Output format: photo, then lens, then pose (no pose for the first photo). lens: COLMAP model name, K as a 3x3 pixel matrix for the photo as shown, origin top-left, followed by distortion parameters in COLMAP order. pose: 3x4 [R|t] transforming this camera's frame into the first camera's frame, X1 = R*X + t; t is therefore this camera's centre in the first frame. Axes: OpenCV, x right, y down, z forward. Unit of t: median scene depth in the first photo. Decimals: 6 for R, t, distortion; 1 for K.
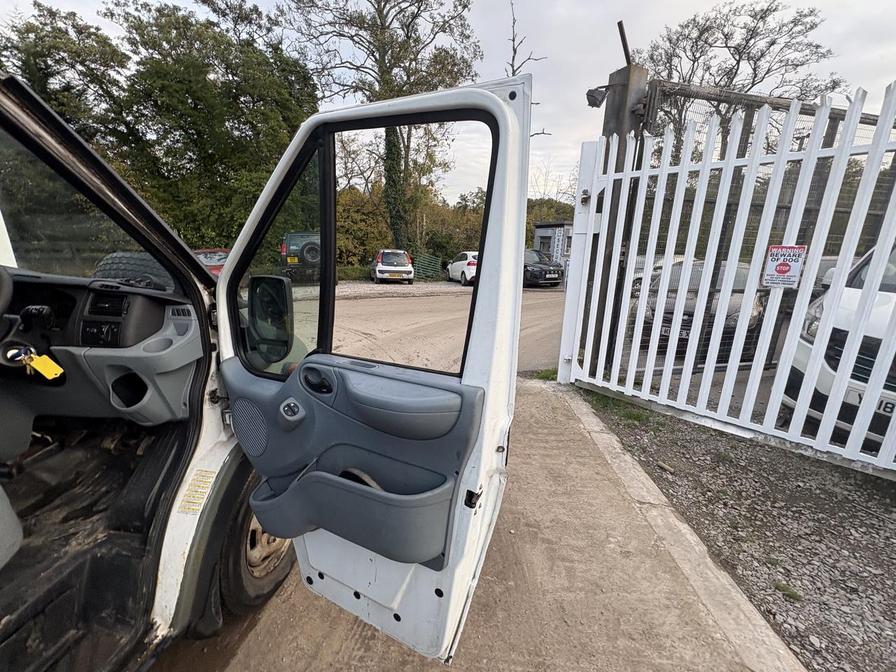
lens RADIAL K [[356.3, 0, 448.0], [0, 356.3, 336.0], [0, 0, 1]] dist [0.001351, -0.000767]
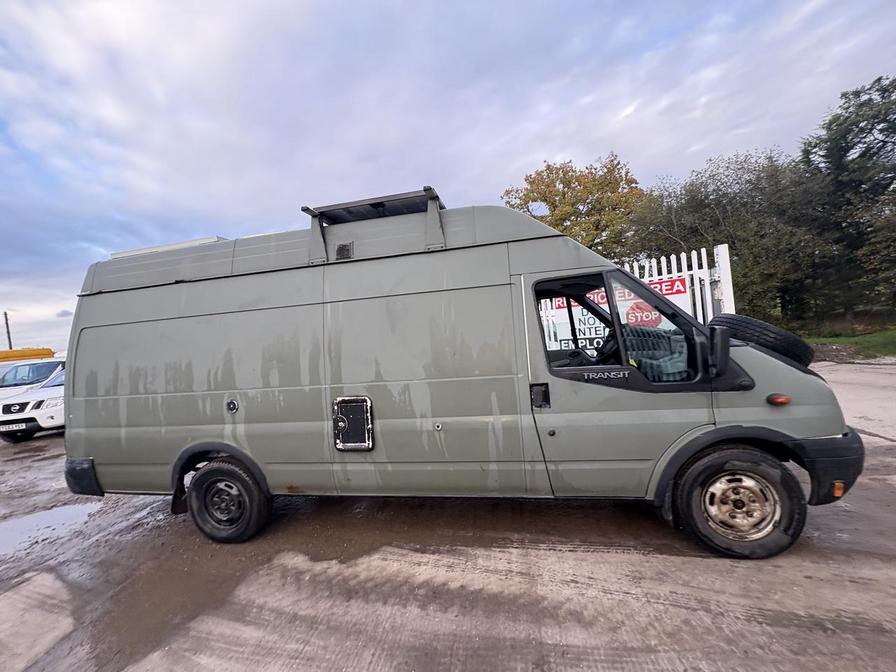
lens RADIAL K [[358.2, 0, 448.0], [0, 358.2, 336.0], [0, 0, 1]] dist [0.001305, -0.000340]
pose [[-0.109675, -0.002009, -0.993966, 1.051621], [-0.151442, 0.988357, 0.014713, 0.028121], [0.982363, 0.152142, -0.108702, 0.008589]]
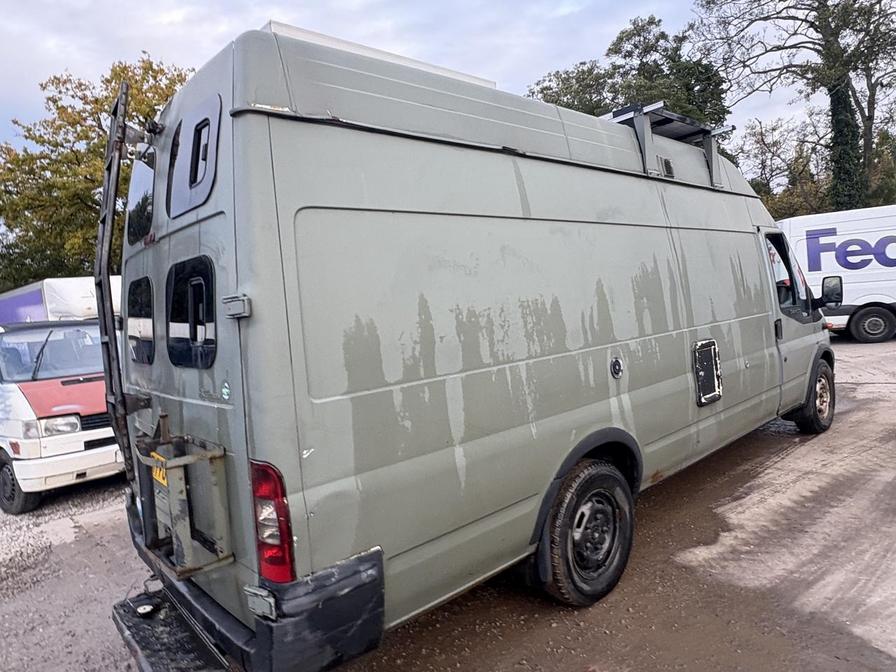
lens RADIAL K [[562.9, 0, 448.0], [0, 562.9, 336.0], [0, 0, 1]] dist [-0.000375, 0.001505]
pose [[0.727188, -0.047450, -0.684796, 0.205882], [-0.057266, 0.989937, -0.129405, 0.753566], [0.684045, 0.133317, 0.717153, -2.971344]]
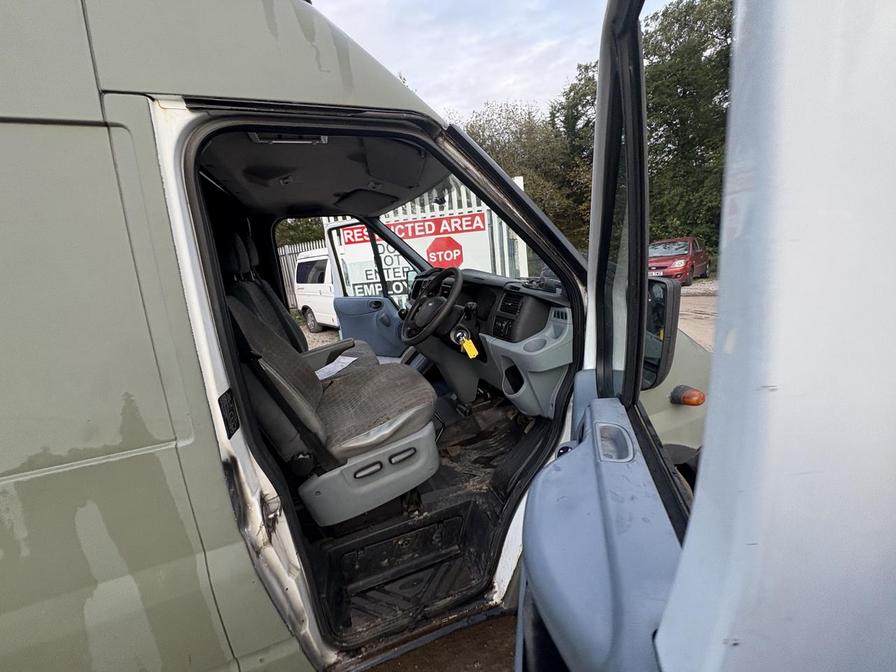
lens RADIAL K [[358.2, 0, 448.0], [0, 358.2, 336.0], [0, 0, 1]] dist [0.001305, -0.000340]
pose [[0.422898, 0.148056, -0.894000, 0.011917], [-0.122942, 0.986815, 0.105270, -0.066094], [0.897799, 0.065392, 0.435525, 0.259074]]
